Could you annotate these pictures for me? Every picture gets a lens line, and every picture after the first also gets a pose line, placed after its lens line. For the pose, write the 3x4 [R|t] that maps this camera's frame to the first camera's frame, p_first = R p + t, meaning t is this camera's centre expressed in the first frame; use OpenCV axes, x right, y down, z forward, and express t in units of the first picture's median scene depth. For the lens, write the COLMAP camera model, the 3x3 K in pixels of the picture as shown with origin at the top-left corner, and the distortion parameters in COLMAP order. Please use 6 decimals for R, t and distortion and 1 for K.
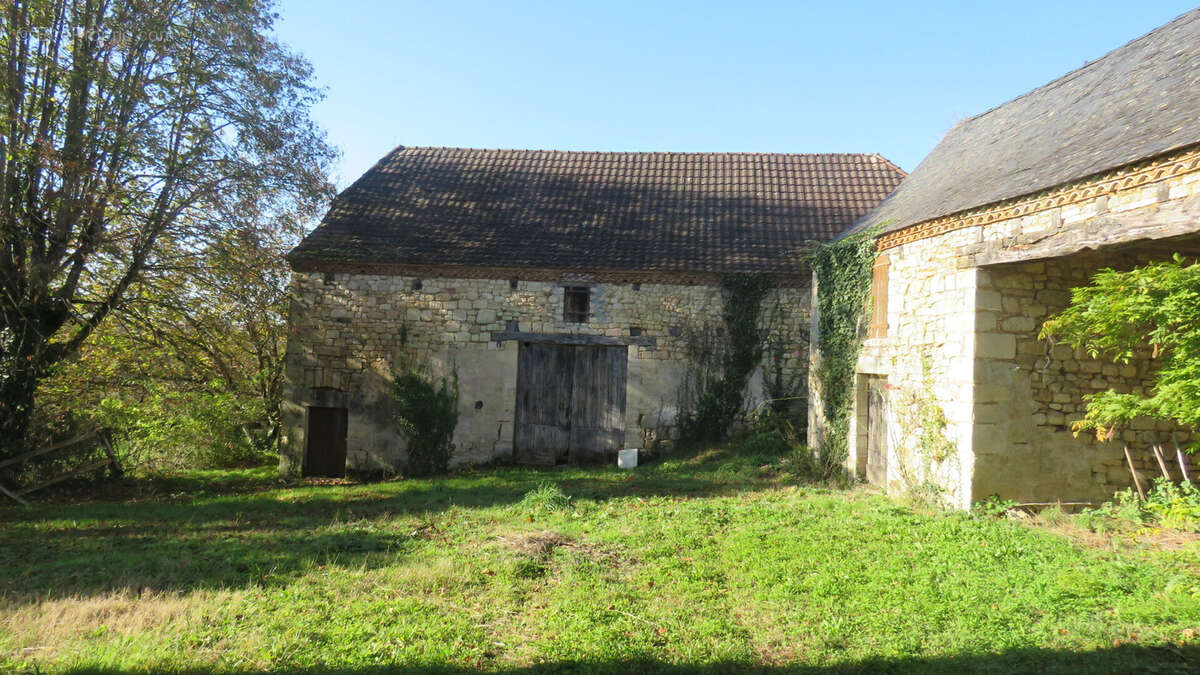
lens RADIAL K [[765.1, 0, 590.0], [0, 765.1, 334.9], [0, 0, 1]] dist [-0.010216, 0.005603]
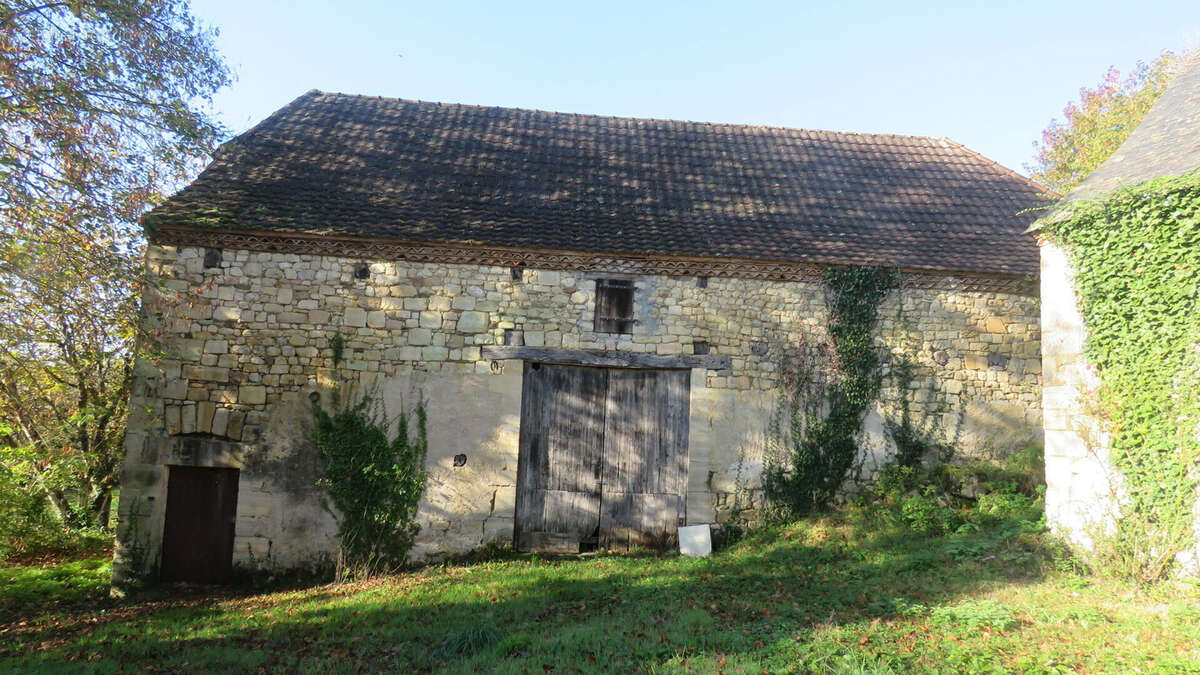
lens RADIAL K [[765.1, 0, 592.0], [0, 765.1, 334.9], [0, 0, 1]] dist [-0.010216, 0.005603]
pose [[0.982722, 0.018527, 0.184157, -0.156982], [-0.006834, 0.997931, -0.063931, 0.027435], [-0.184961, 0.061568, 0.980815, 0.349556]]
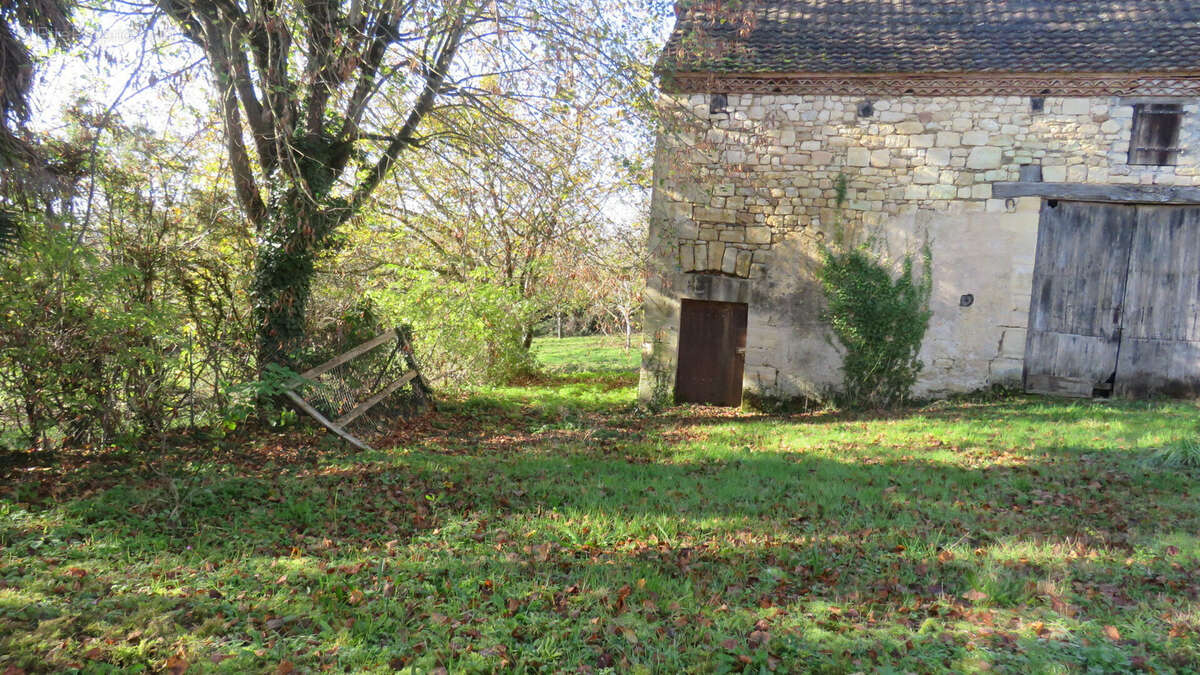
lens RADIAL K [[765.1, 0, 601.8], [0, 765.1, 337.5], [0, 0, 1]] dist [-0.010216, 0.005603]
pose [[0.992438, 0.020343, -0.121052, -0.369063], [-0.006932, 0.993886, 0.110197, 0.054871], [0.122554, -0.108525, 0.986511, 0.337514]]
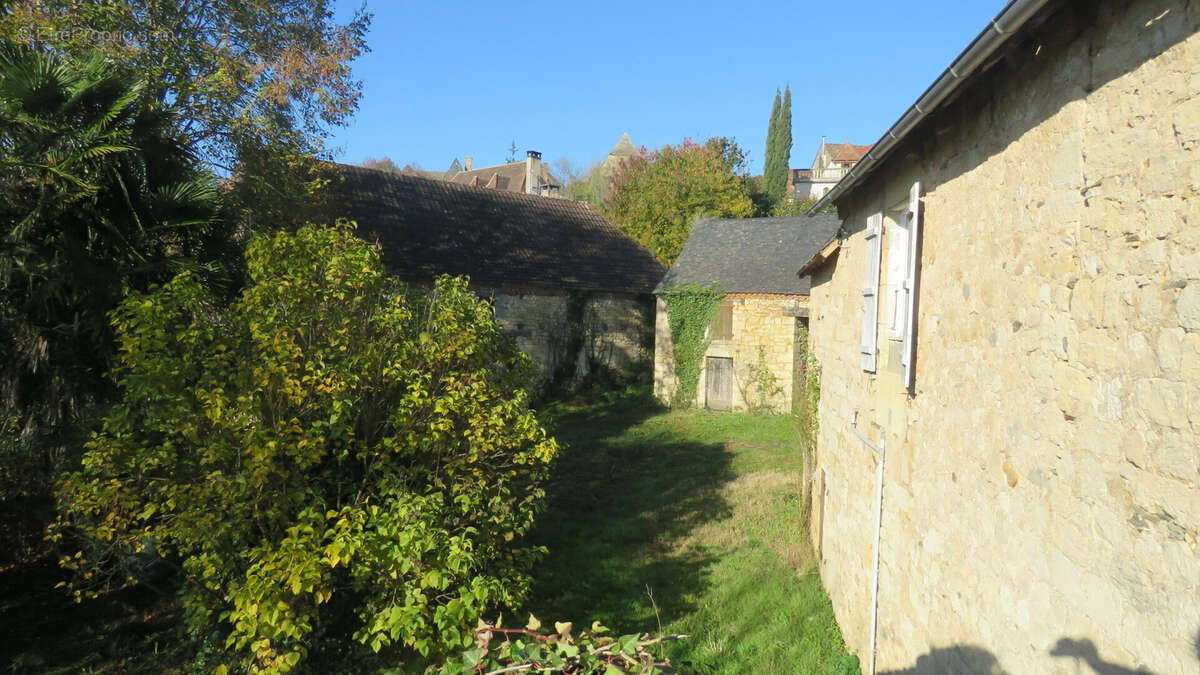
lens RADIAL K [[765.1, 0, 597.4], [0, 765.1, 335.8], [0, 0, 1]] dist [-0.010216, 0.005603]
pose [[0.677319, -0.041476, 0.734519, -0.913041], [-0.026888, 0.996347, 0.081055, -0.109567], [-0.735198, -0.074650, 0.673730, -0.108354]]
